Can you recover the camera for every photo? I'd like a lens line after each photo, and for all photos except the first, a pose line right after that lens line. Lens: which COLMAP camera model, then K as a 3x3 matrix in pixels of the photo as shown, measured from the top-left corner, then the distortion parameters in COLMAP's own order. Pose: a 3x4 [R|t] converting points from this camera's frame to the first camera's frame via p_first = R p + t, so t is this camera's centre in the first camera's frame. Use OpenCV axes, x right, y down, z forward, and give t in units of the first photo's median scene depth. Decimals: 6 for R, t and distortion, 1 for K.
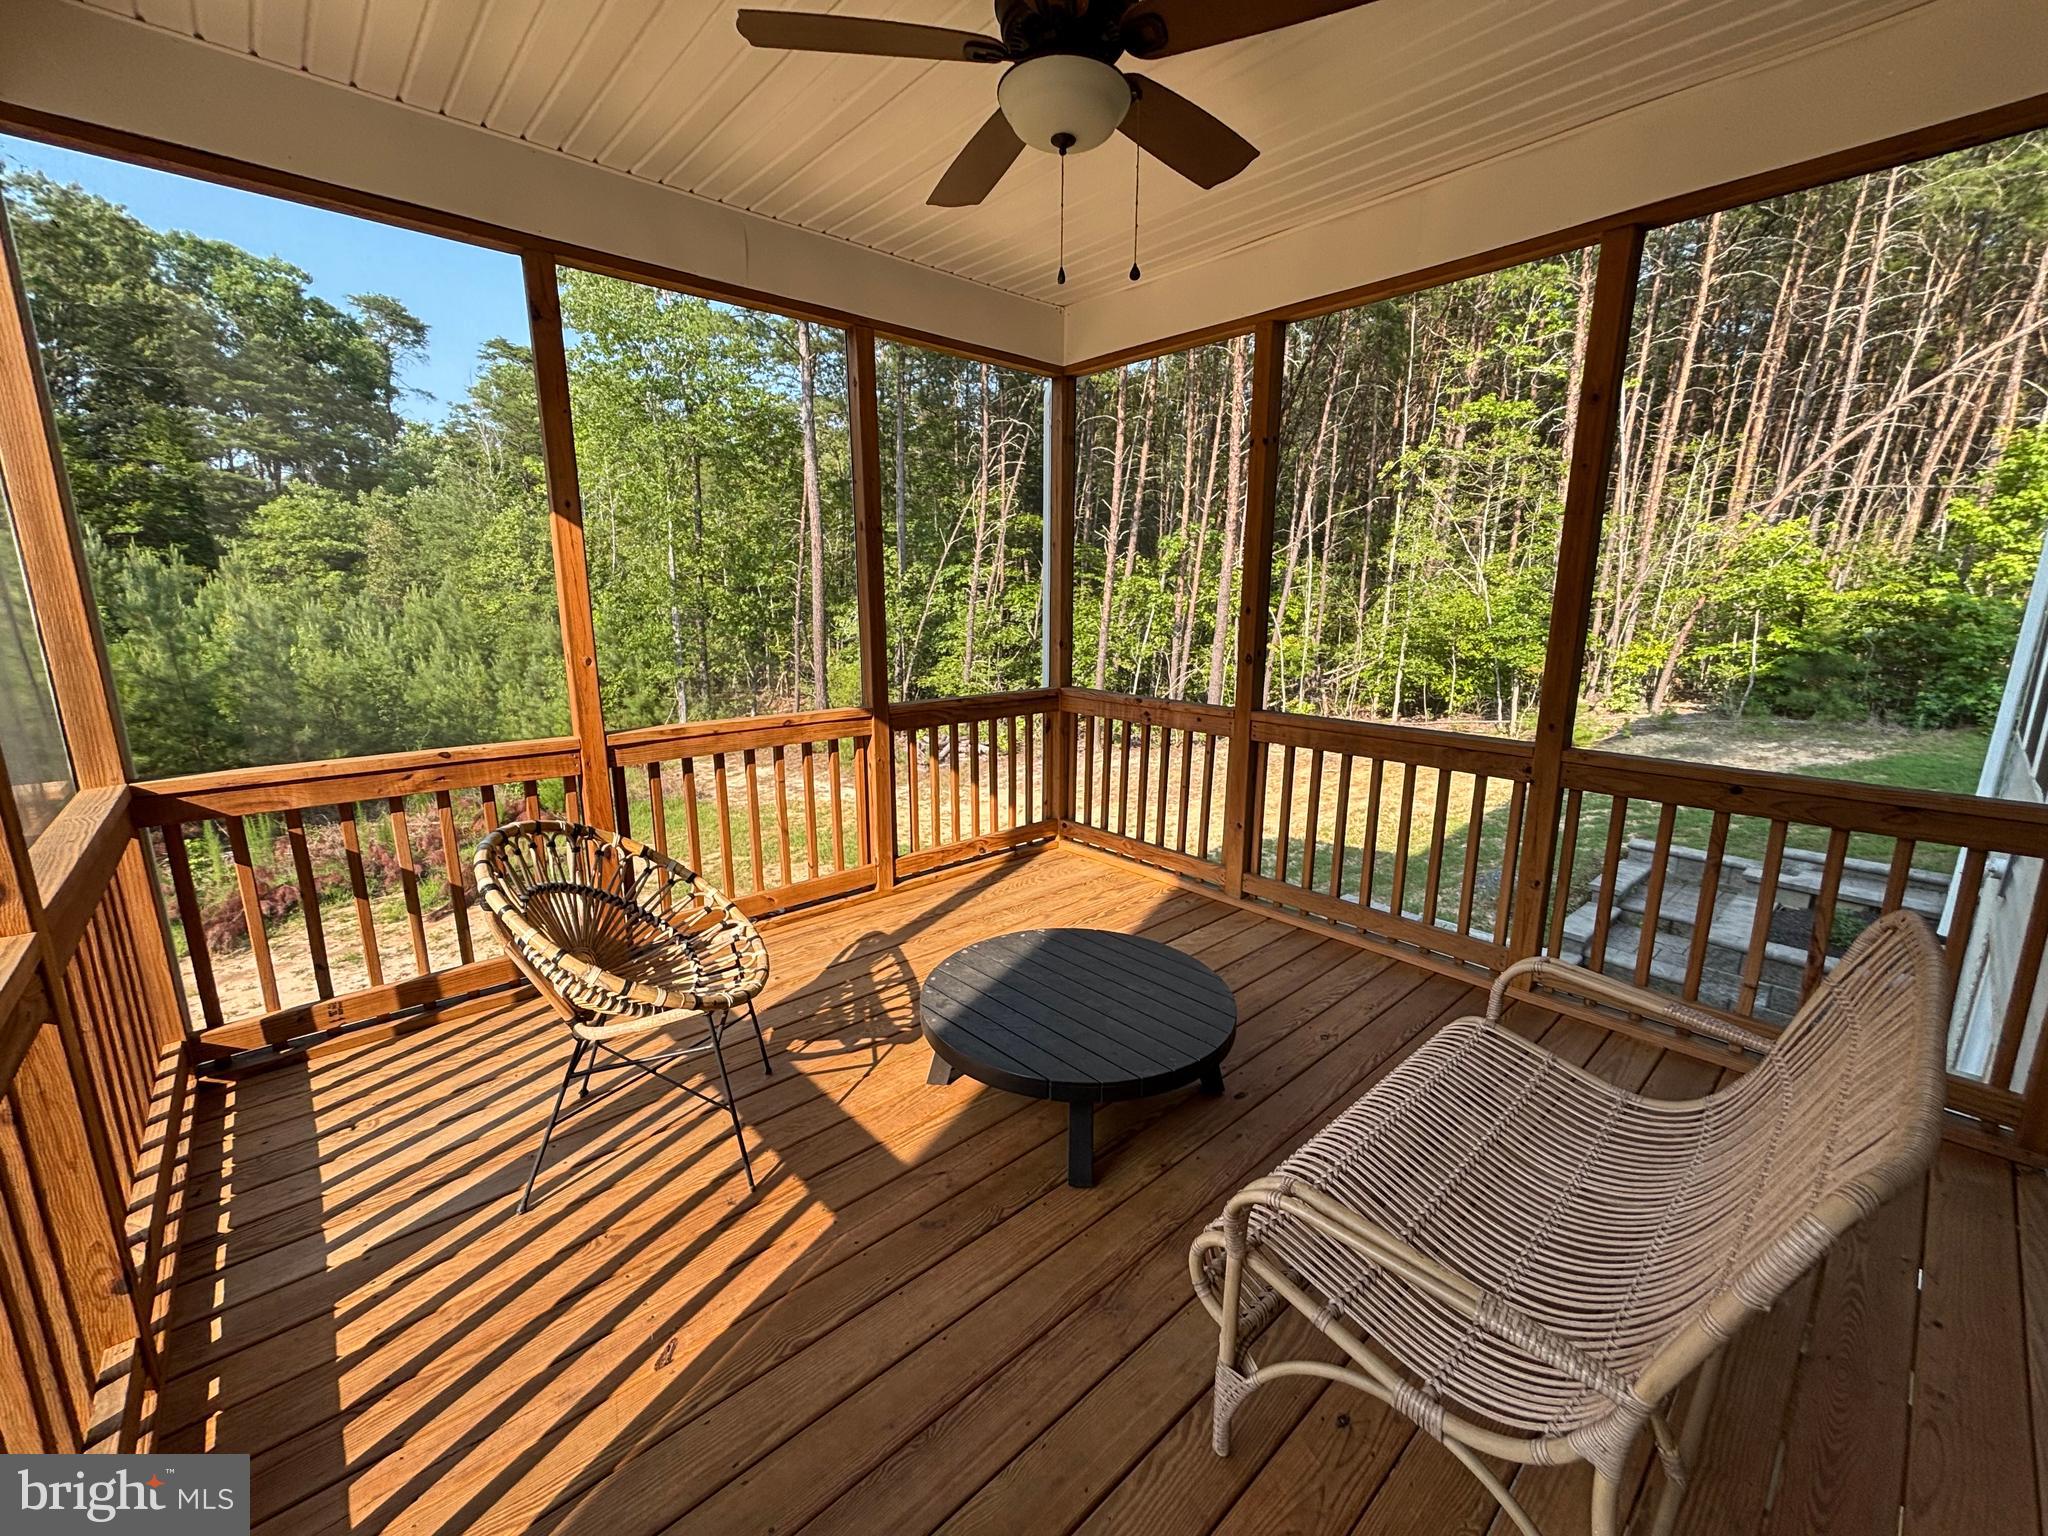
lens RADIAL K [[828.0, 0, 1024.4], [0, 828.0, 771.0], [0, 0, 1]] dist [-0.000530, 0.000491]
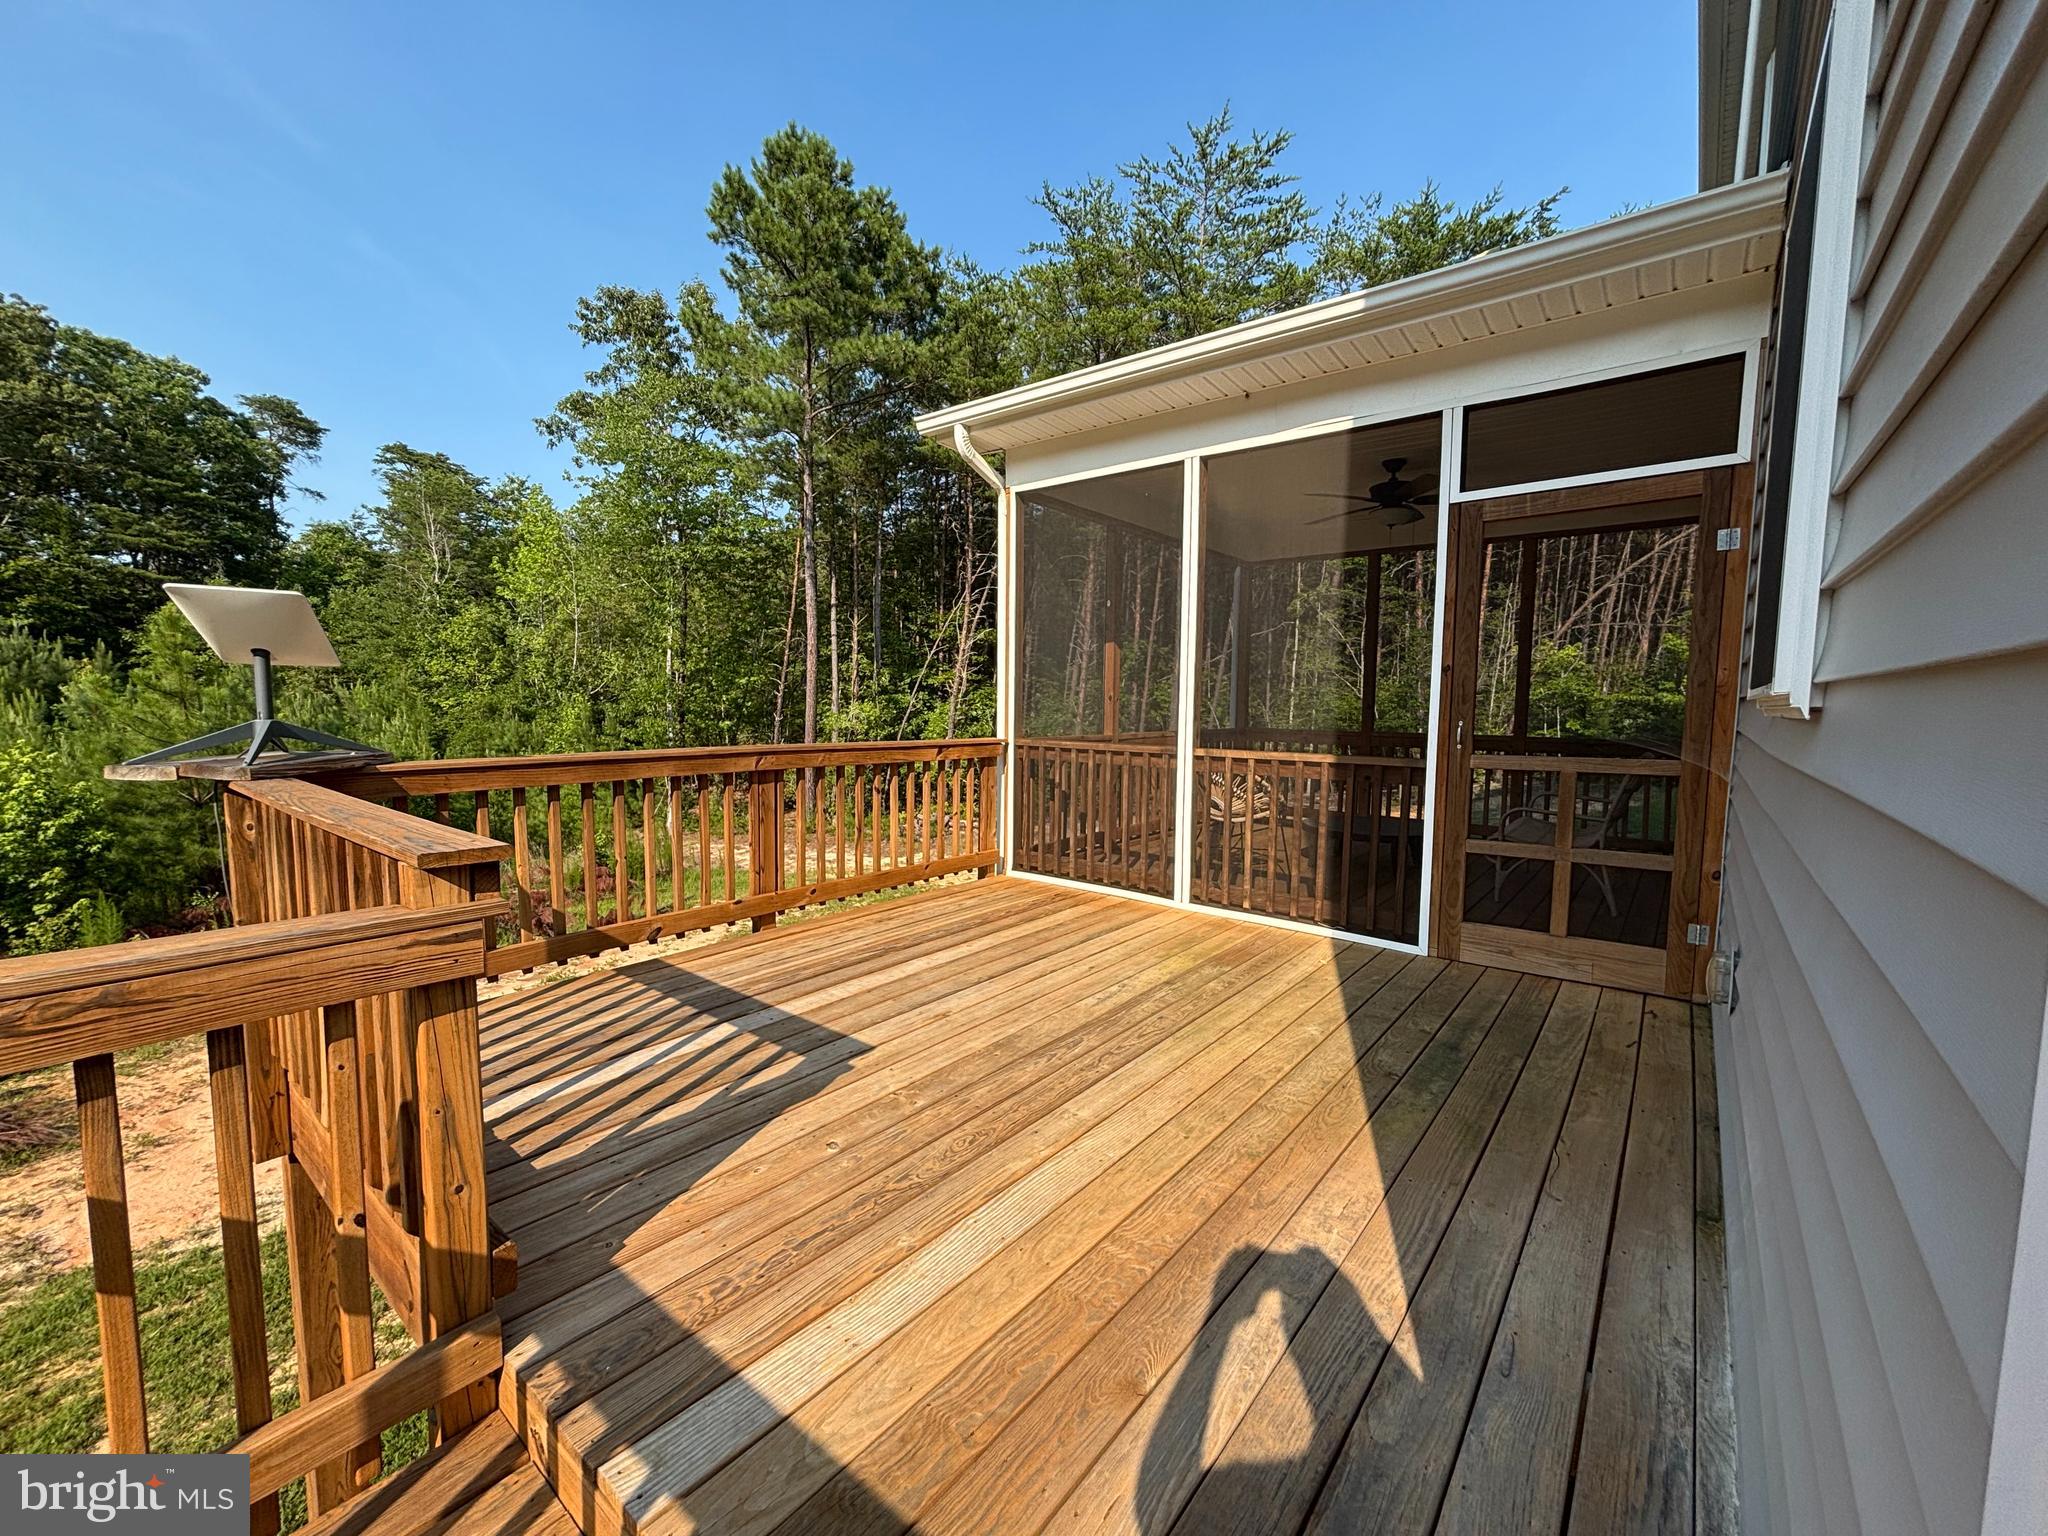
lens RADIAL K [[828.0, 0, 1020.3], [0, 828.0, 767.7], [0, 0, 1]] dist [-0.000530, 0.000491]
pose [[0.987619, -0.005499, 0.156778, -0.171948], [0.025814, 0.991459, -0.127838, 0.046402], [-0.154736, 0.130303, 0.979325, -0.163494]]
